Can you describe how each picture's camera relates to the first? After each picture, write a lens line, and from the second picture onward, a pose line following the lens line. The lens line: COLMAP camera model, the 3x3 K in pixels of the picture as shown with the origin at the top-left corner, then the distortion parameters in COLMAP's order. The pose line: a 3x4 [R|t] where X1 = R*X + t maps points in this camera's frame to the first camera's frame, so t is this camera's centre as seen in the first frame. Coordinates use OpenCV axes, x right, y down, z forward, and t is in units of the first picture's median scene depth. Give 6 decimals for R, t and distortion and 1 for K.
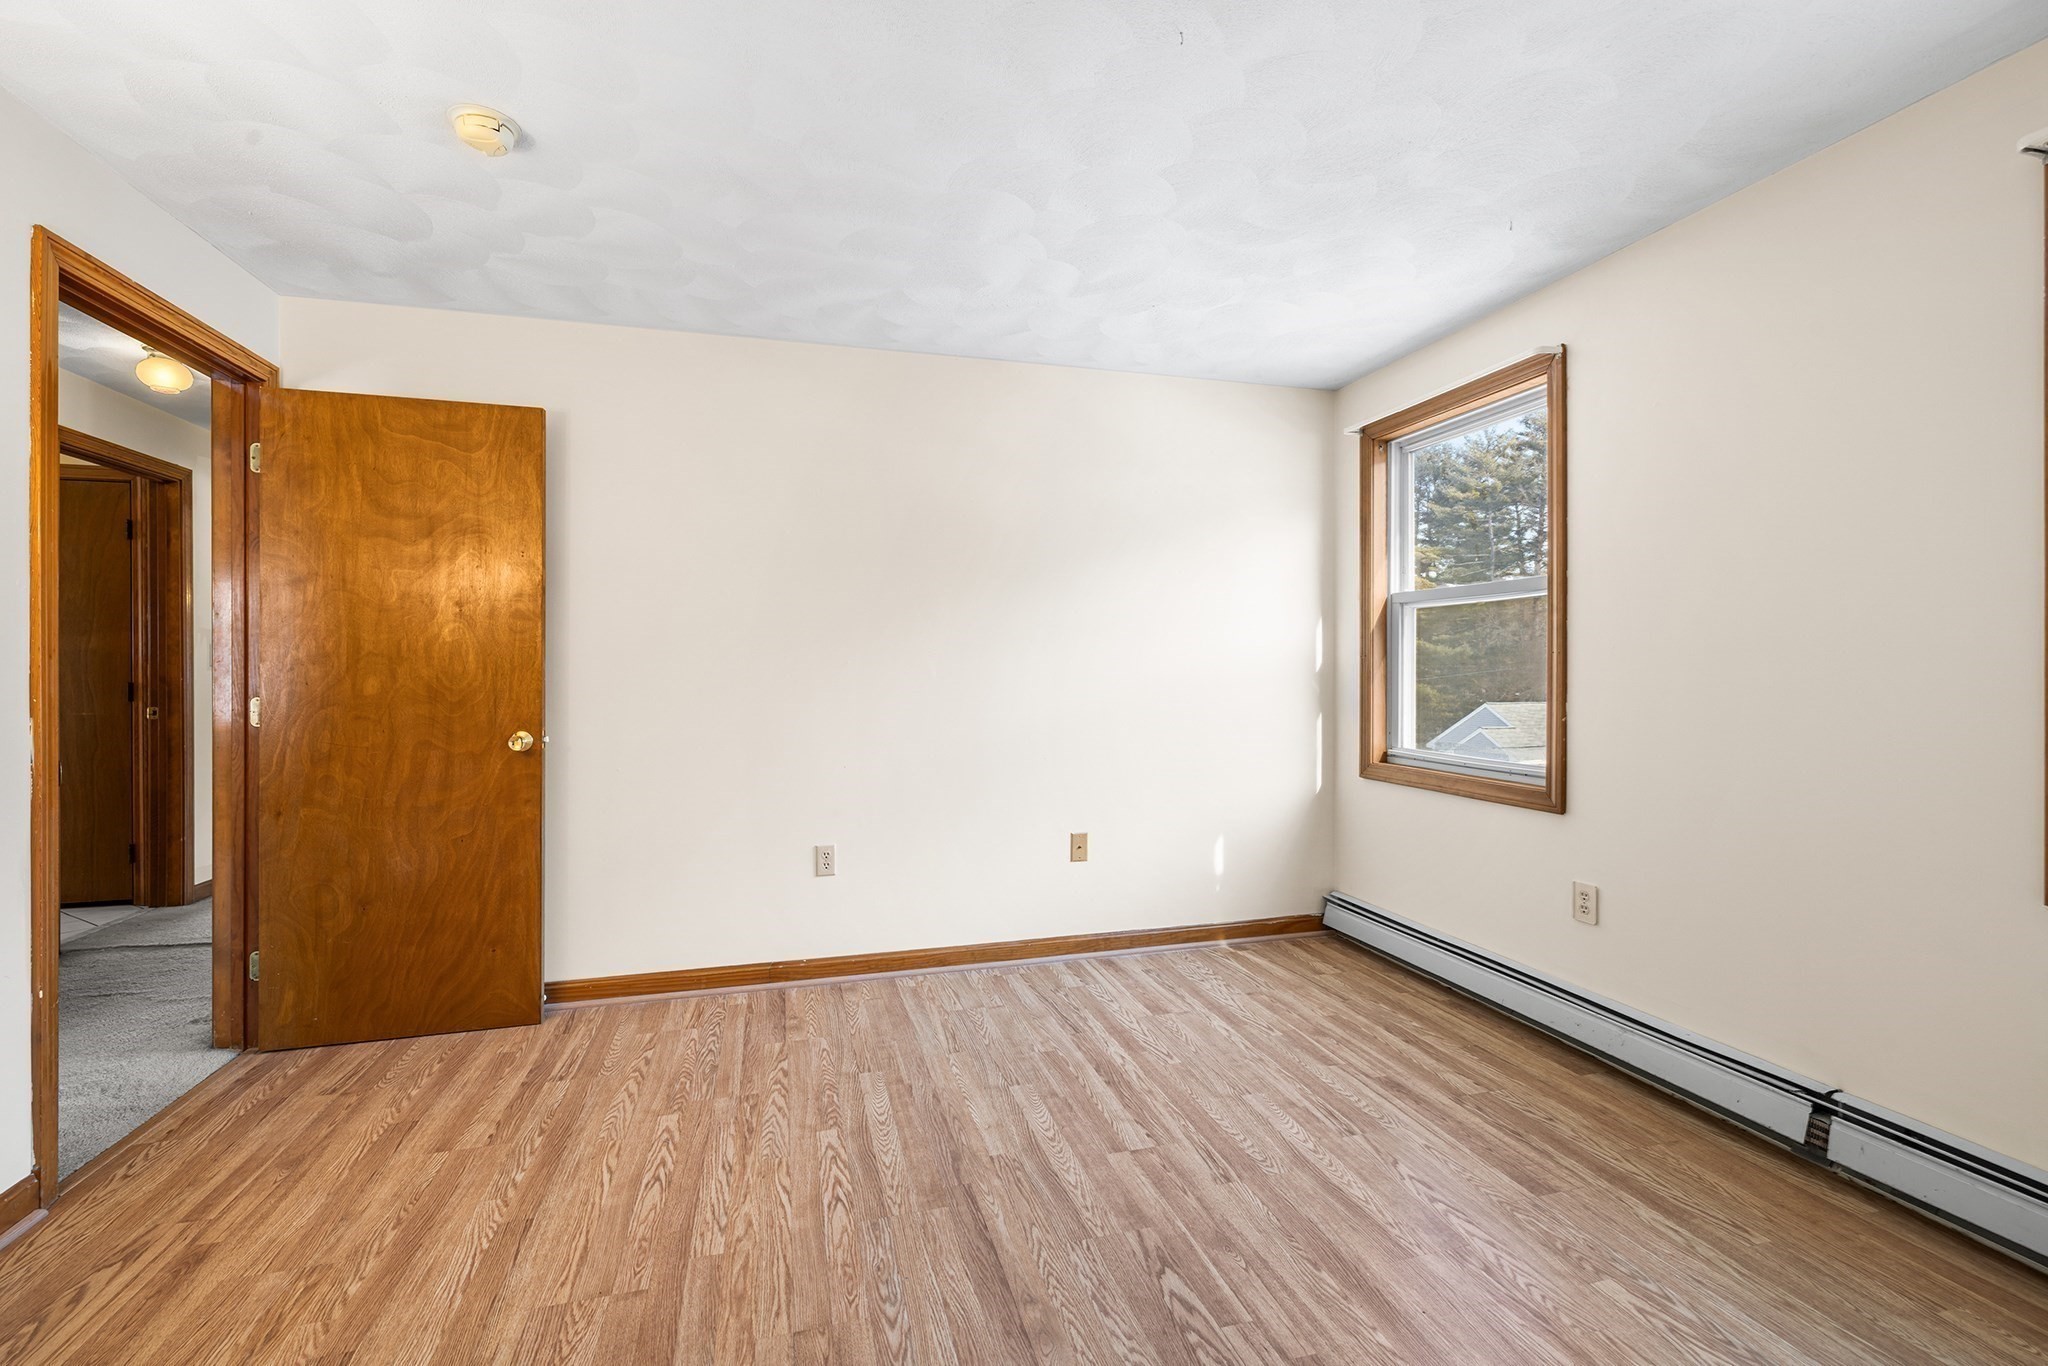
lens RADIAL K [[863.6, 0, 1016.1], [0, 863.6, 670.2], [0, 0, 1]] dist [-0.000806, 0.000896]
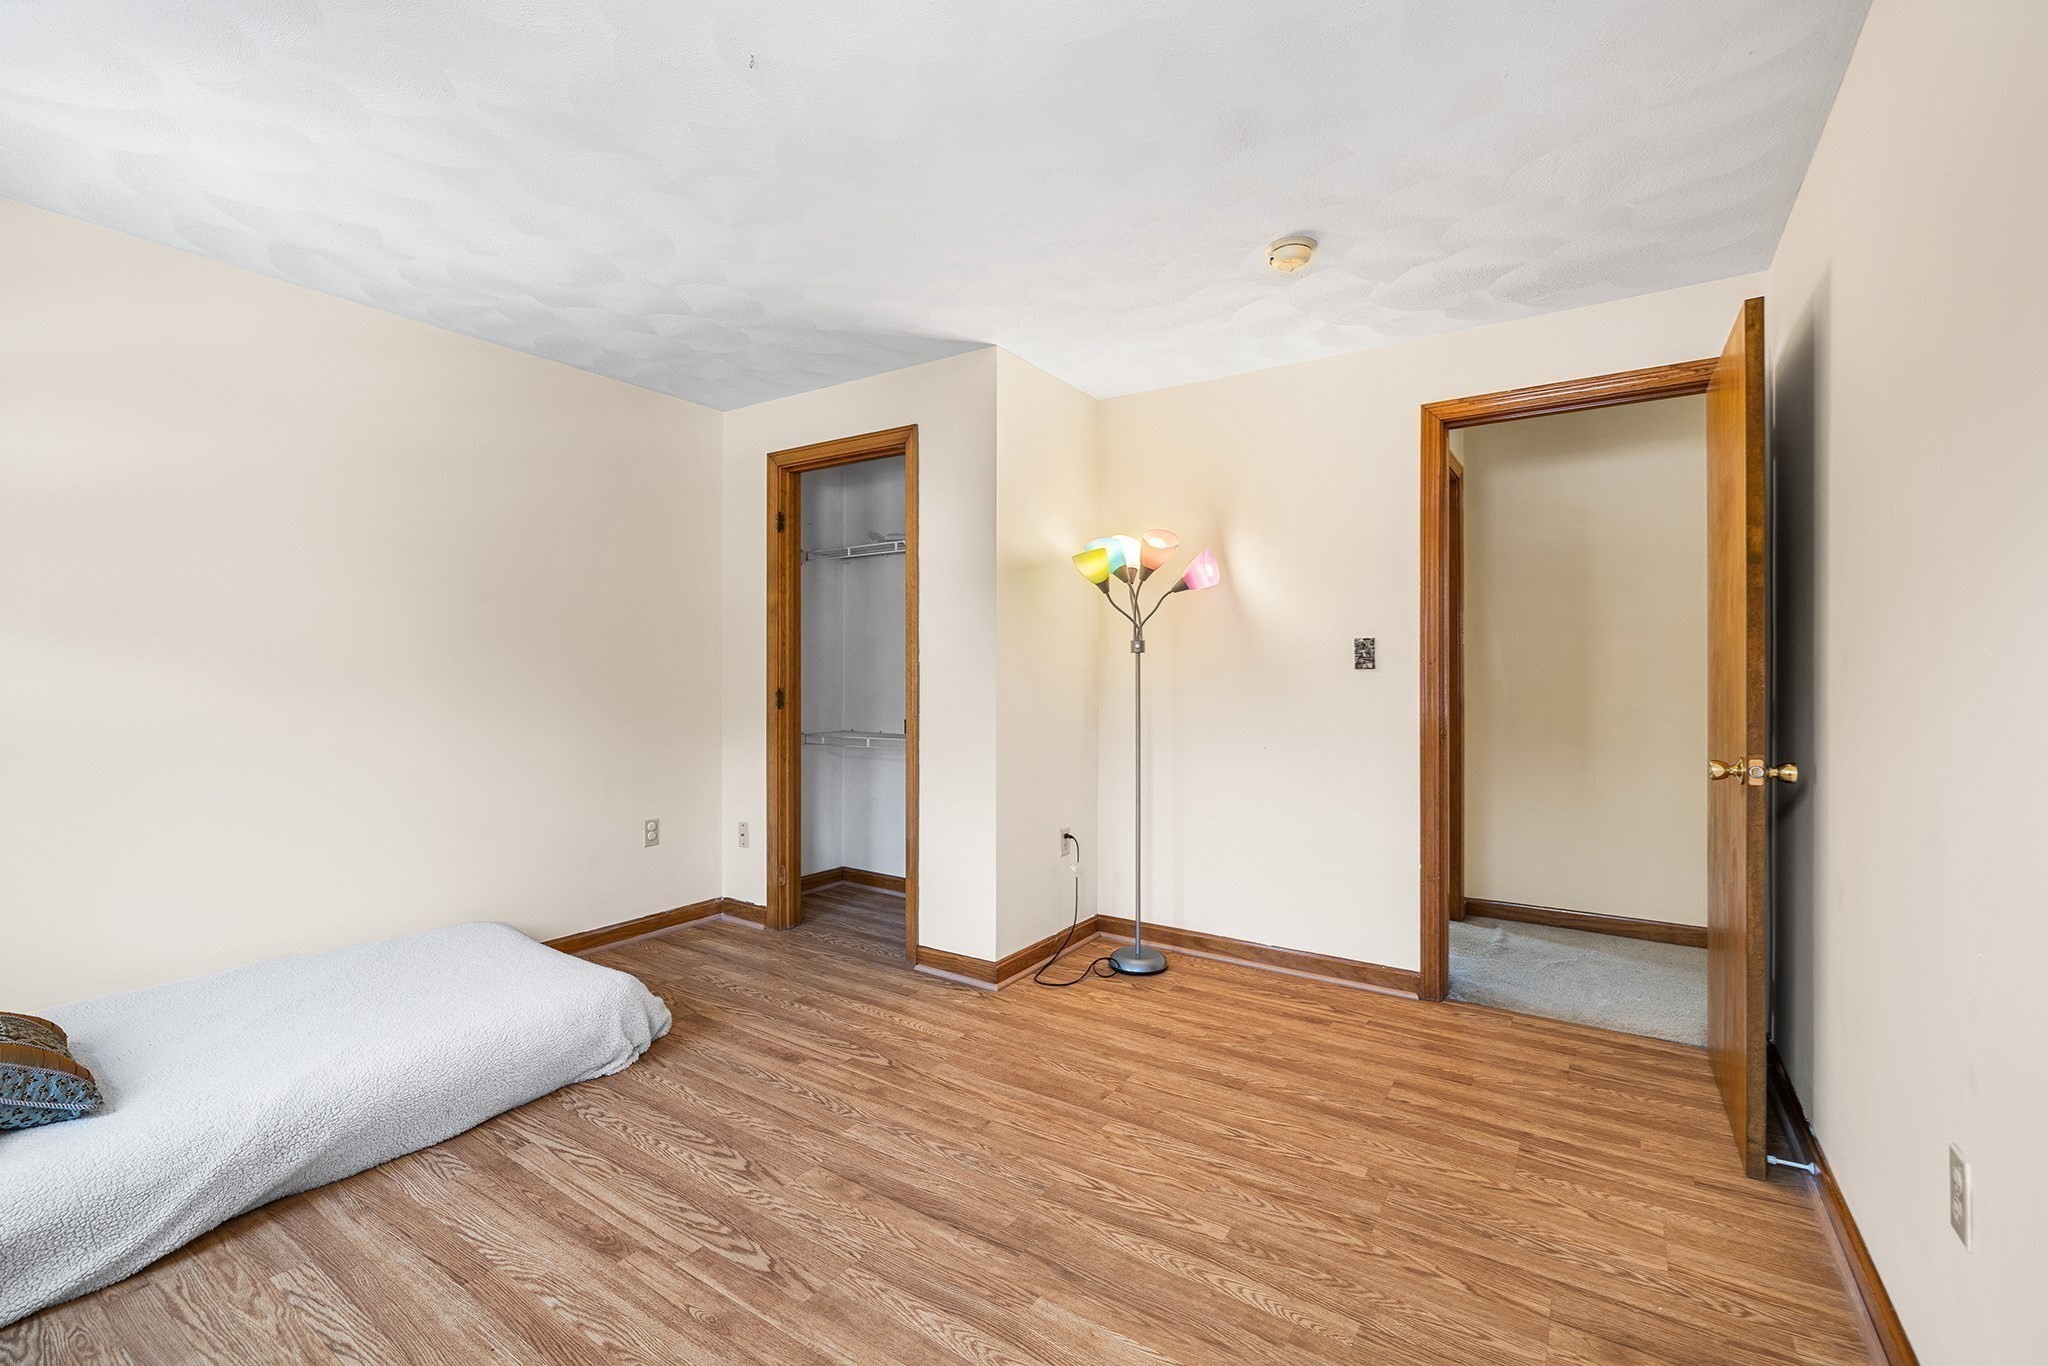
lens RADIAL K [[869.8, 0, 1009.2], [0, 869.8, 665.2], [0, 0, 1]] dist [0.000896, -0.000242]
pose [[-0.763057, -0.005157, -0.646310, 0.459911], [-0.000290, 0.999971, -0.007637, 0.001076], [0.646331, -0.005640, -0.763037, 1.458626]]
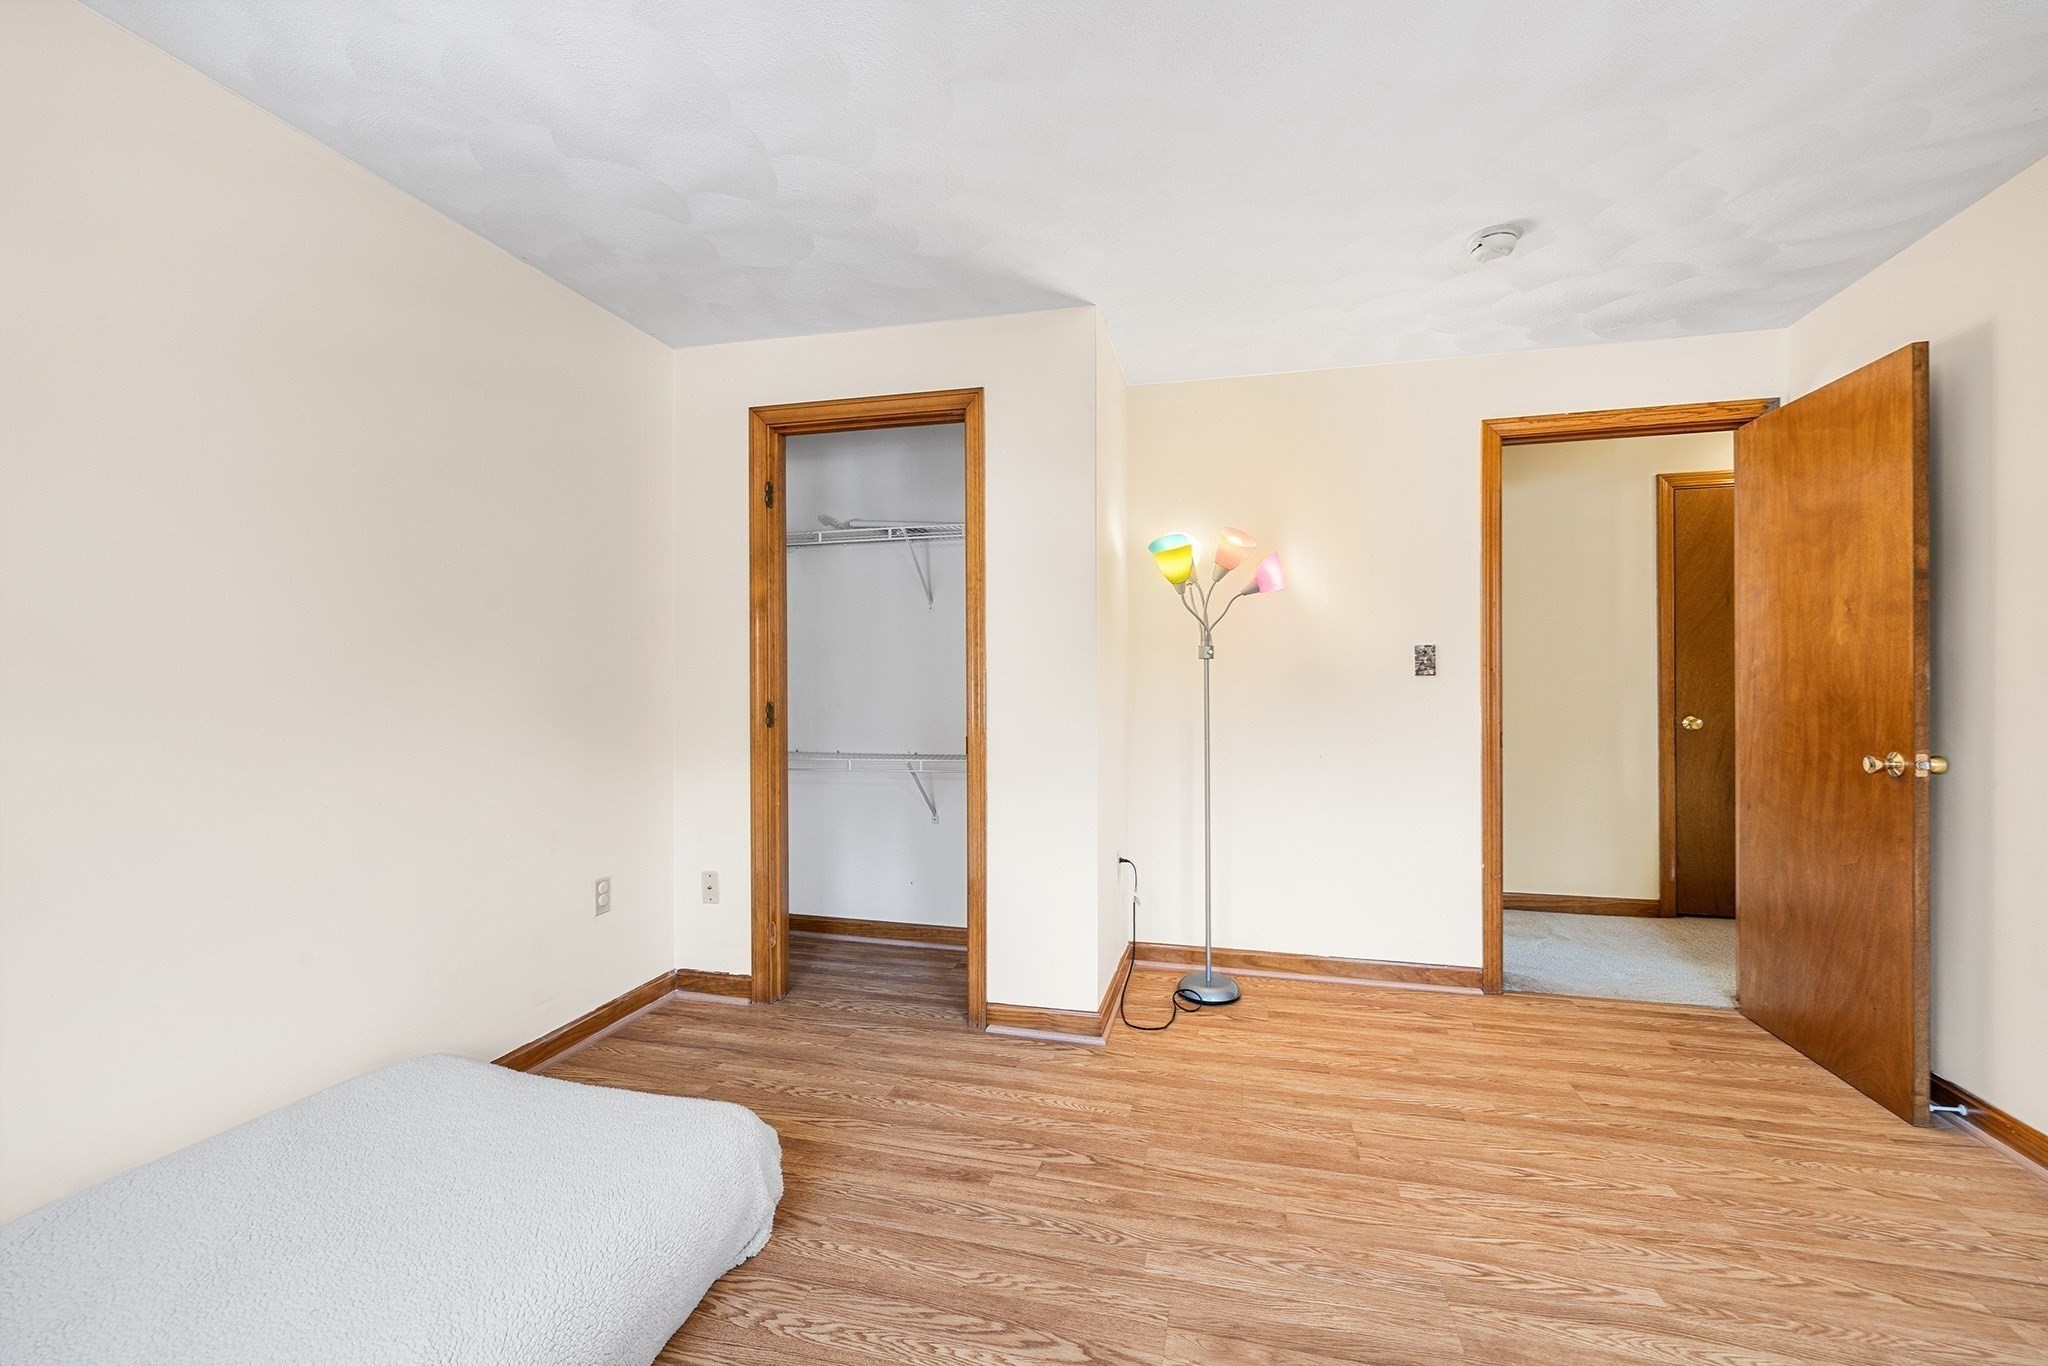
lens RADIAL K [[863.6, 0, 1012.8], [0, 863.6, 674.0], [0, 0, 1]] dist [-0.000806, 0.000896]
pose [[-0.503367, -0.002582, -0.864069, 0.682898], [0.004475, 0.999974, -0.005595, -0.000487], [0.864061, -0.006683, -0.503342, 0.872928]]
